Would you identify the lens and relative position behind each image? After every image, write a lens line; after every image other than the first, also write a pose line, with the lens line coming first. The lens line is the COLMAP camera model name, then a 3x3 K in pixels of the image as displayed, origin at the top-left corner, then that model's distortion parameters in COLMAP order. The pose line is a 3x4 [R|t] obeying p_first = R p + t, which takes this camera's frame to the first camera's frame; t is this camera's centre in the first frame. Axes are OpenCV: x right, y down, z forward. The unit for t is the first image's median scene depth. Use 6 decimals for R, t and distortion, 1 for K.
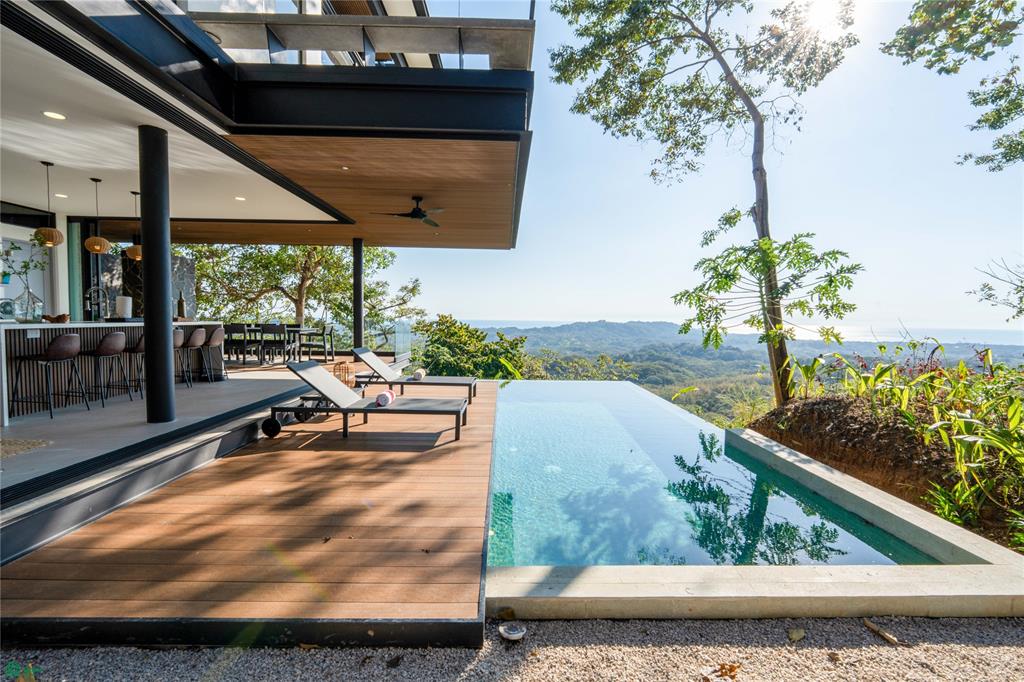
lens RADIAL K [[463.1, 0, 512.0], [0, 463.1, 341.0], [0, 0, 1]] dist [-0.001176, -0.000134]
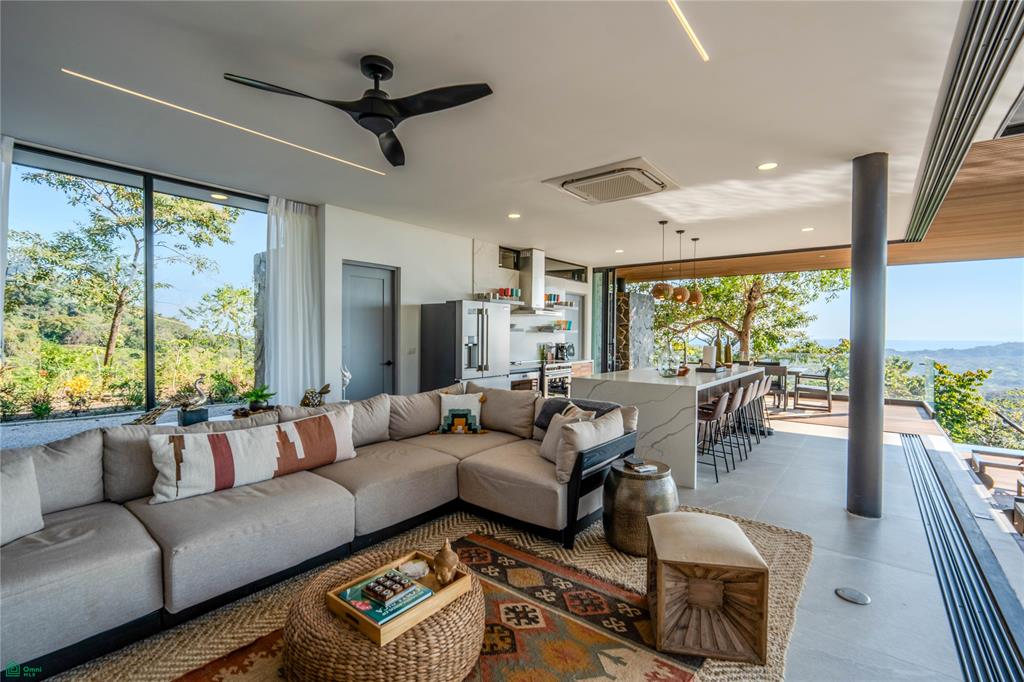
lens RADIAL K [[463.1, 0, 512.0], [0, 463.1, 341.0], [0, 0, 1]] dist [-0.001176, -0.000134]
pose [[0.776945, 0.007163, -0.629528, -0.408873], [-0.032214, 0.999078, -0.028390, -0.047531], [0.628744, 0.042337, 0.776459, -0.020955]]
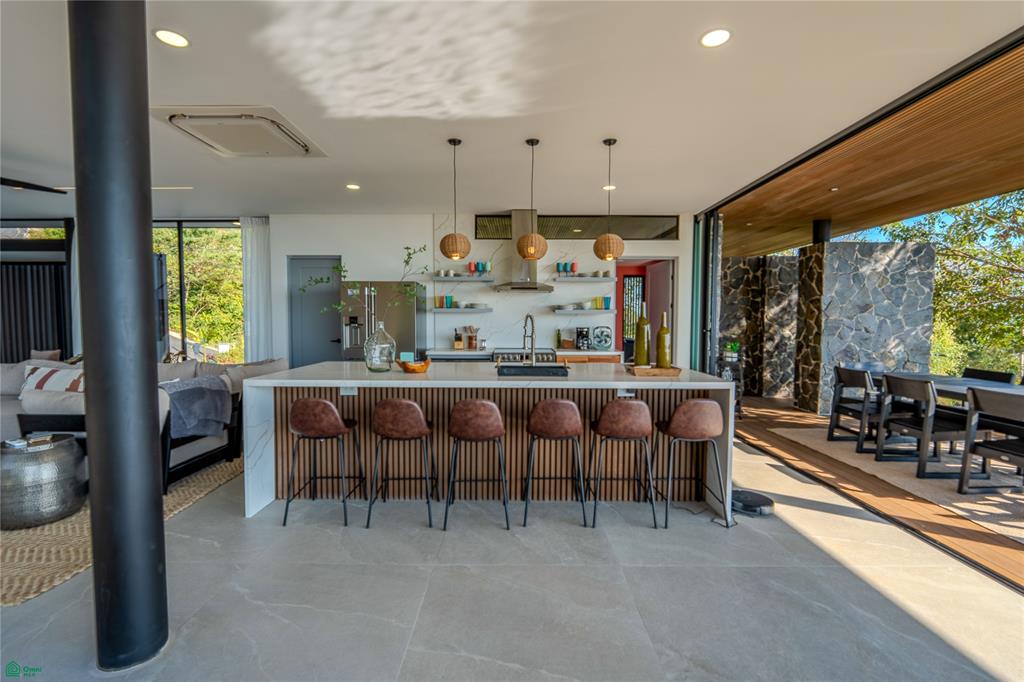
lens RADIAL K [[463.1, 0, 512.0], [0, 463.1, 341.0], [0, 0, 1]] dist [-0.001176, -0.000134]
pose [[-0.024942, 0.047159, -0.998576, -0.192241], [-0.055674, 0.997271, 0.048488, -0.084440], [0.998137, 0.056804, -0.022249, 0.755002]]
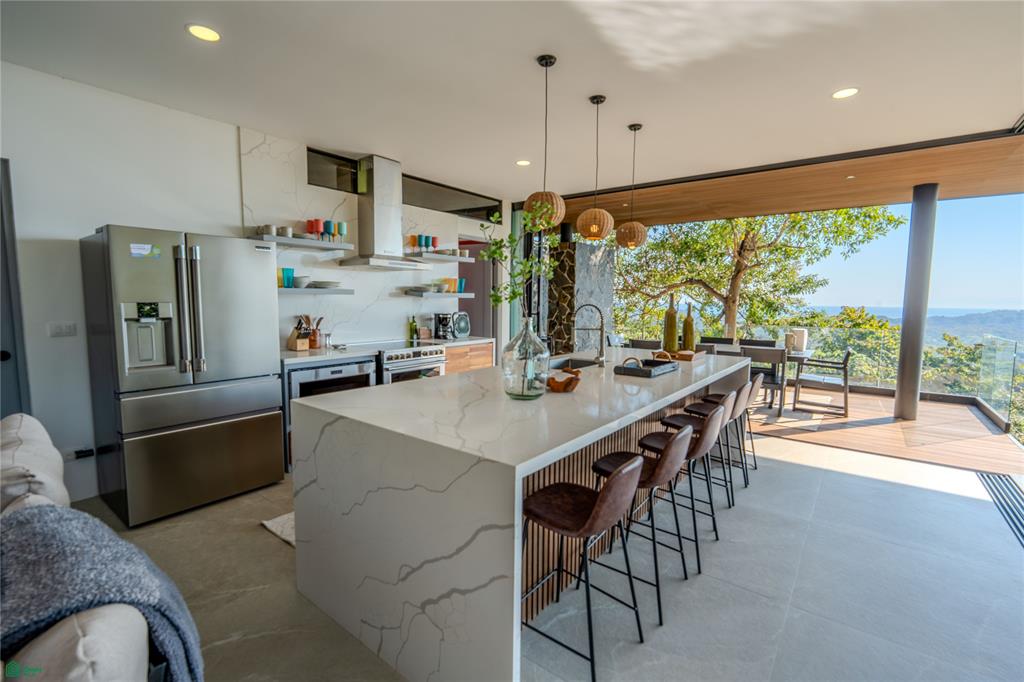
lens RADIAL K [[458.5, 0, 512.0], [0, 458.5, 341.0], [0, 0, 1]] dist [-0.006320, -0.000063]
pose [[0.778548, 0.056781, -0.625012, -0.478202], [-0.036110, 0.998302, 0.045714, -0.069599], [0.626546, -0.013022, 0.779276, 0.396497]]
